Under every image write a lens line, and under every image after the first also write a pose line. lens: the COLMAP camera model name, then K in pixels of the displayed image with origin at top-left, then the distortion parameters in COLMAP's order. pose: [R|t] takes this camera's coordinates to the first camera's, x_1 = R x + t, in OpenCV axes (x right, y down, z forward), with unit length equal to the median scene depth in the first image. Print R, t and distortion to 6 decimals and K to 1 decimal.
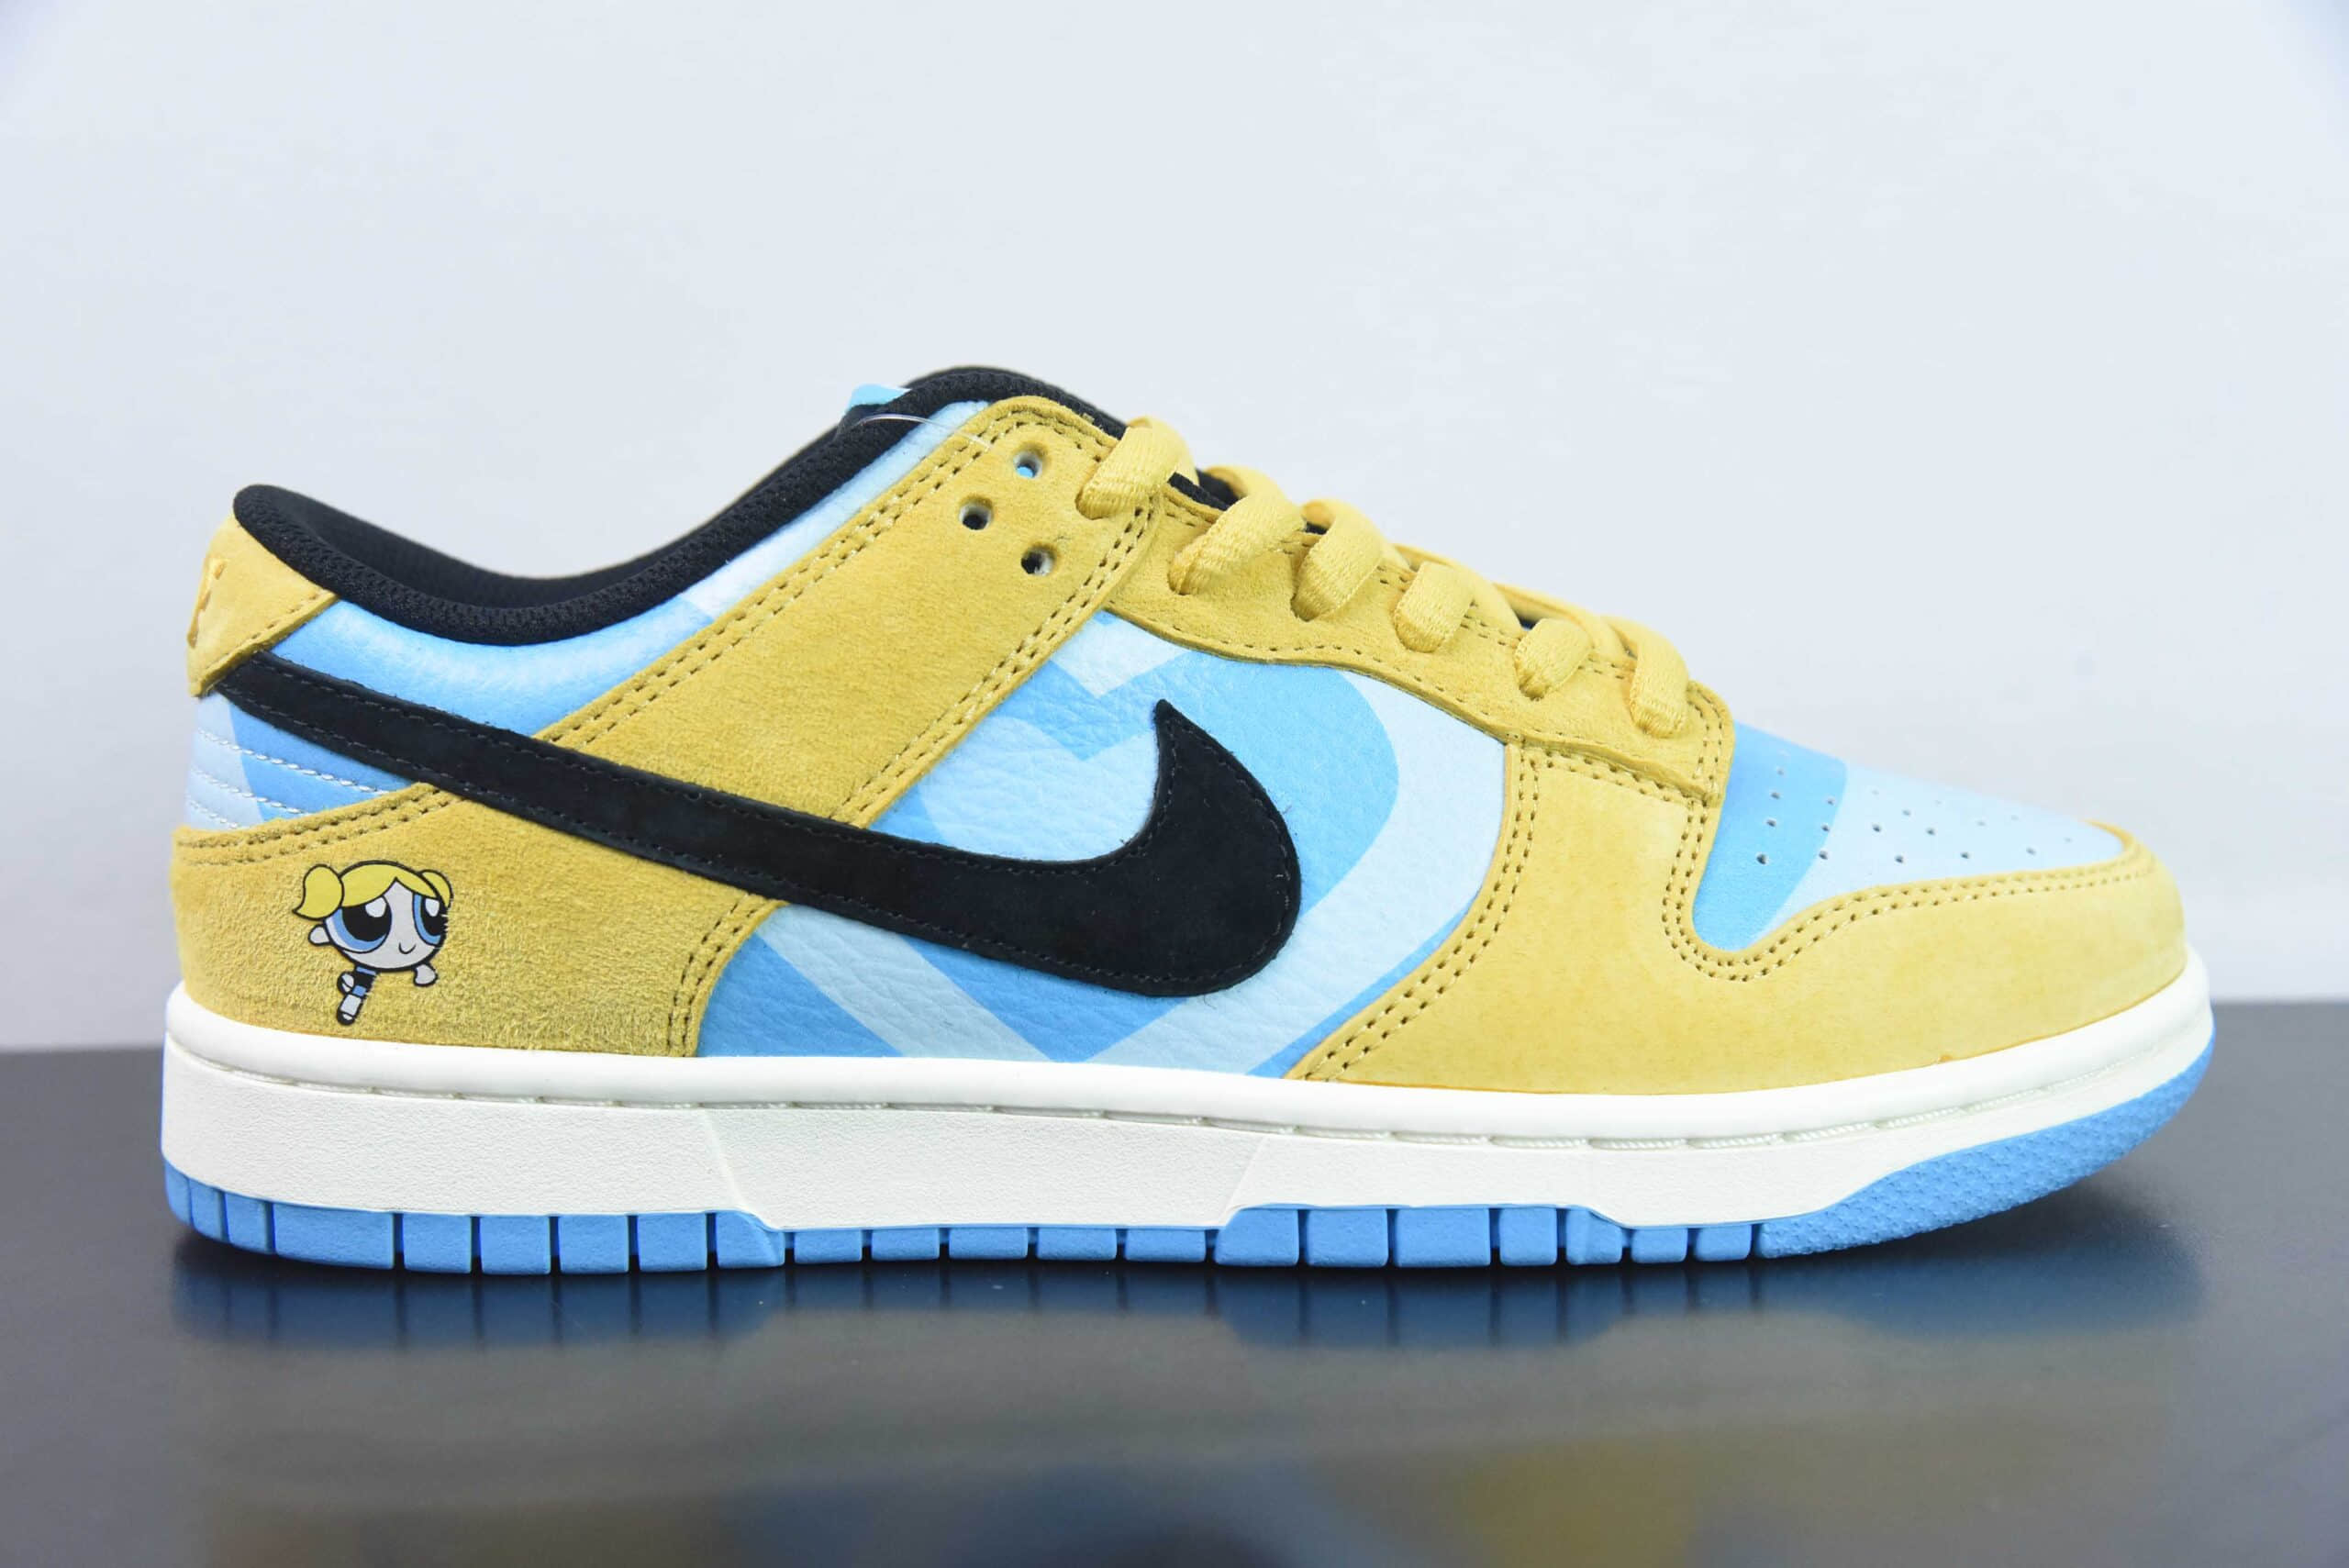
lens RADIAL K [[3590.3, 0, 1178.0], [0, 3590.3, 790.2], [0, 0, 1]] dist [0.053157, 0.000000]
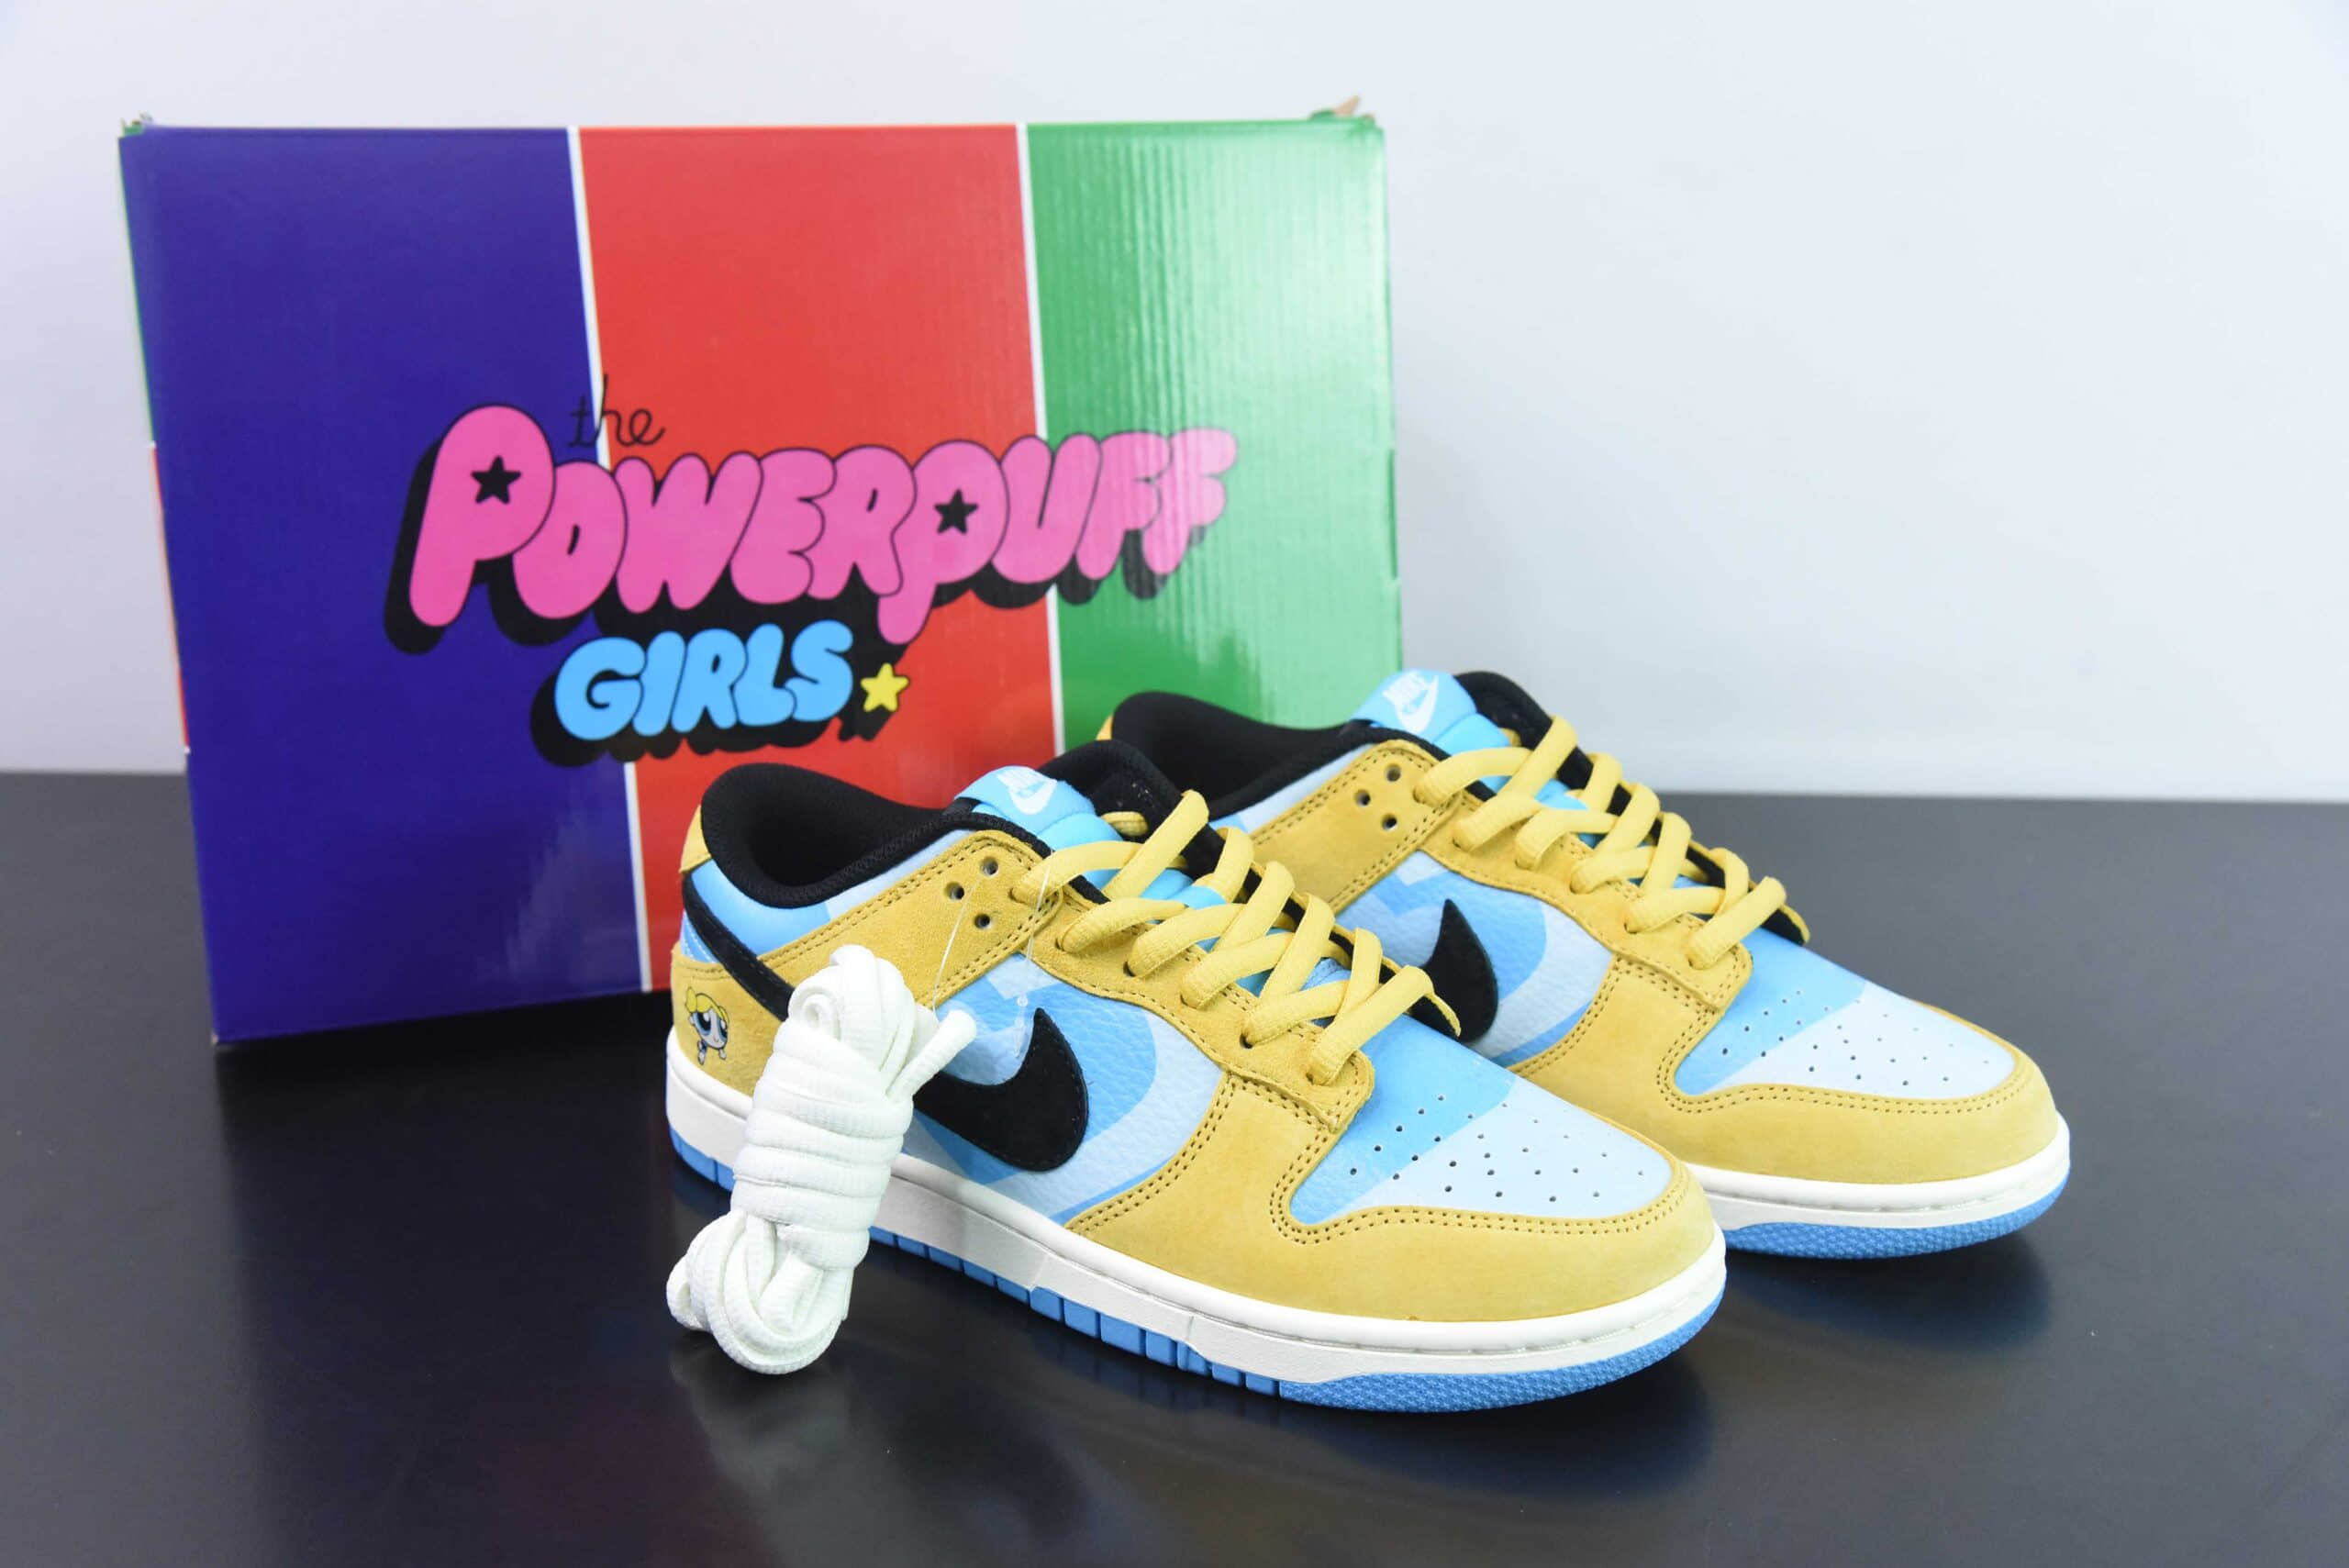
lens RADIAL K [[2889.1, 0, 1173.6], [0, 2889.1, 778.7], [0, 0, 1]] dist [0.004754, 0.000000]
pose [[0.790644, 0.207727, -0.575962, 0.867623], [-0.080219, 0.967725, 0.238901, -0.492052], [0.606999, -0.142682, 0.781789, -0.083102]]
